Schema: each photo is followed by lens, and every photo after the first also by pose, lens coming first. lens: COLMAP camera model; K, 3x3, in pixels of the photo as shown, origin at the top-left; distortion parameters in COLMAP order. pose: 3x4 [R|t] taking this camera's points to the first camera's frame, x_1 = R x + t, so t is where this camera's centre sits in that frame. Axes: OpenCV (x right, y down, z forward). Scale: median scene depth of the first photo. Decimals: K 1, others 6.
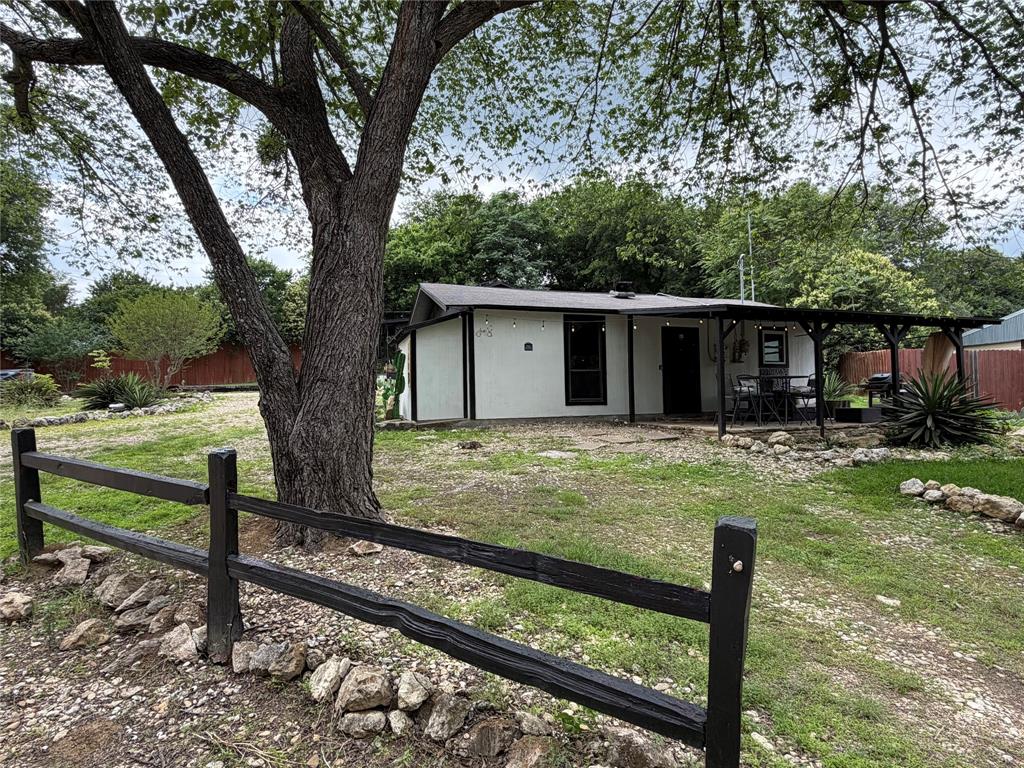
lens RADIAL K [[543.4, 0, 512.0], [0, 543.4, 384.0], [0, 0, 1]] dist [-0.000796, 0.000493]
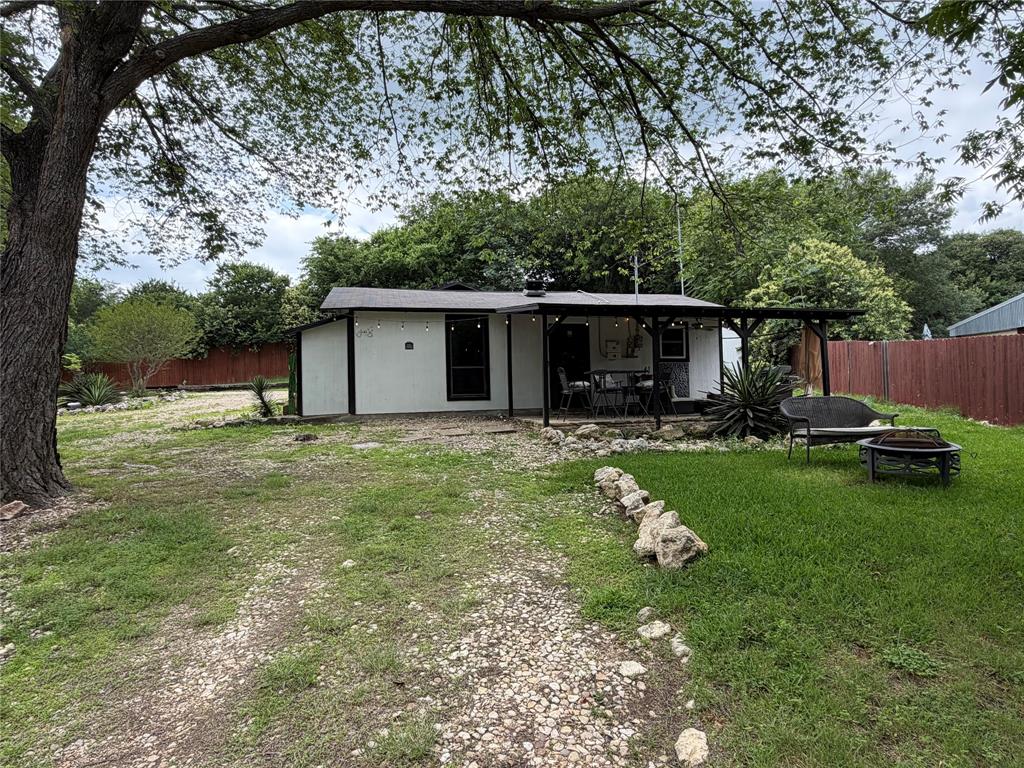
lens RADIAL K [[543.4, 0, 512.0], [0, 543.4, 384.0], [0, 0, 1]] dist [-0.000796, 0.000493]
pose [[0.995441, -0.010166, -0.094834, 0.317122], [0.010730, 0.999928, 0.005438, 0.002287], [0.094771, -0.006431, 0.995478, -0.035903]]
